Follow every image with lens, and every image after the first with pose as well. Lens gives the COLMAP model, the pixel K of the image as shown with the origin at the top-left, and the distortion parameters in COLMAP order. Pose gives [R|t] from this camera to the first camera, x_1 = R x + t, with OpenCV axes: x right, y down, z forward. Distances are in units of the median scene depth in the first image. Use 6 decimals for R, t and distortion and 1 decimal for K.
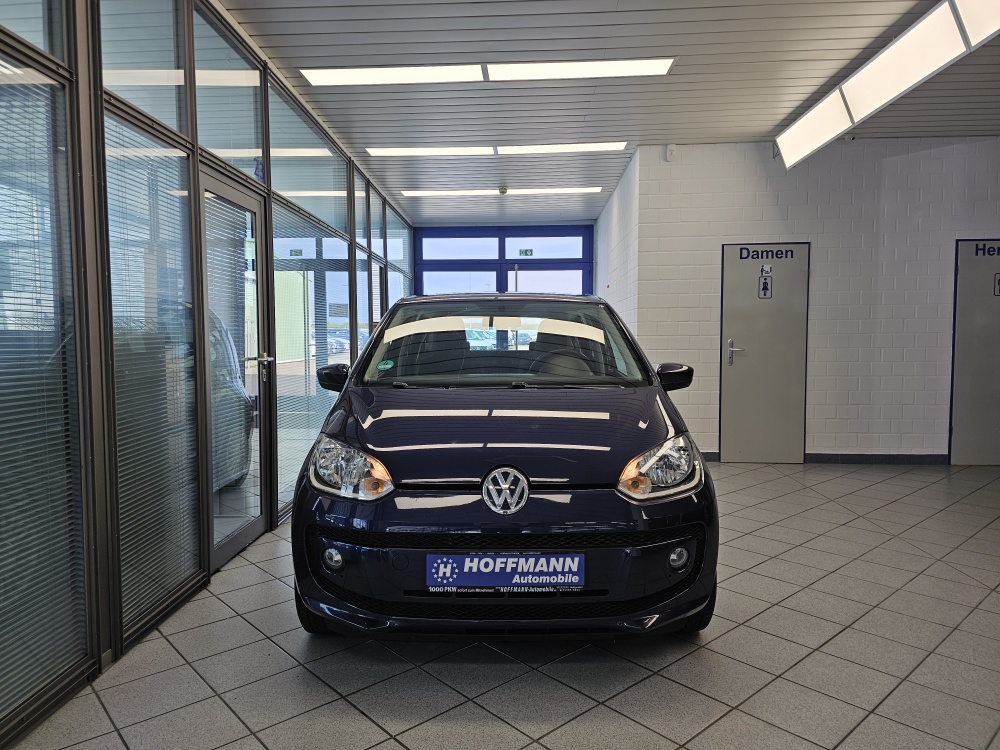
lens RADIAL K [[681.3, 0, 490.6], [0, 681.3, 373.6], [0, 0, 1]] dist [0.049449, -0.059214]
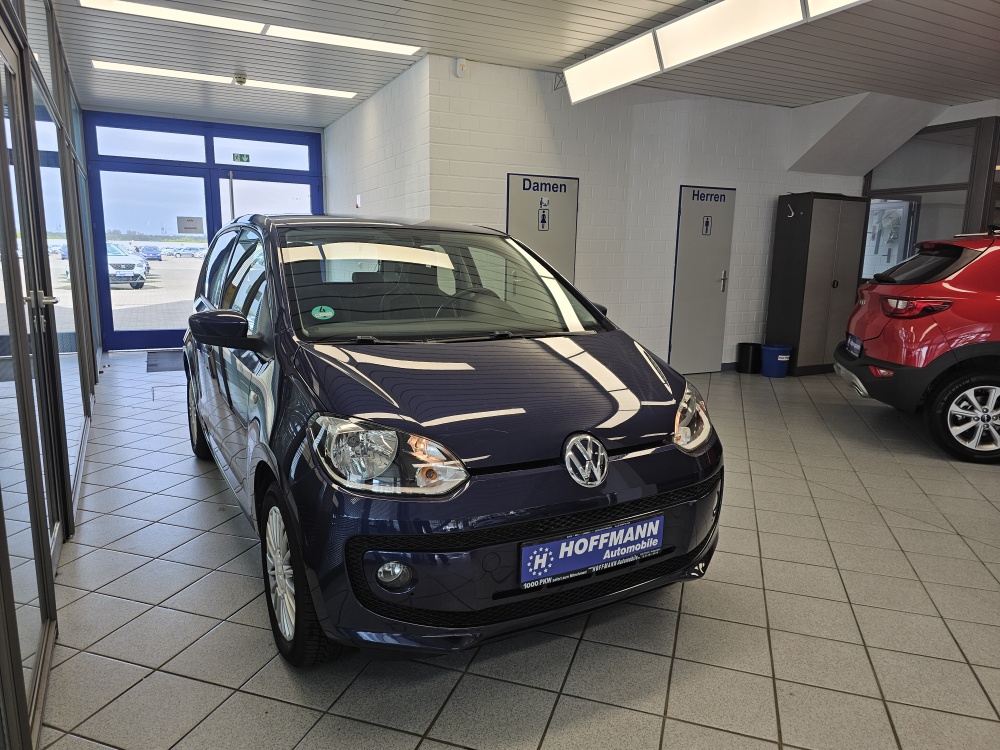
lens RADIAL K [[681.3, 0, 496.9], [0, 681.3, 382.6], [0, 0, 1]] dist [0.049449, -0.059214]
pose [[0.861102, -0.072577, 0.503226, -0.265846], [0.006246, 0.991195, 0.132266, -0.023845], [-0.508394, -0.110752, 0.853973, 0.162517]]
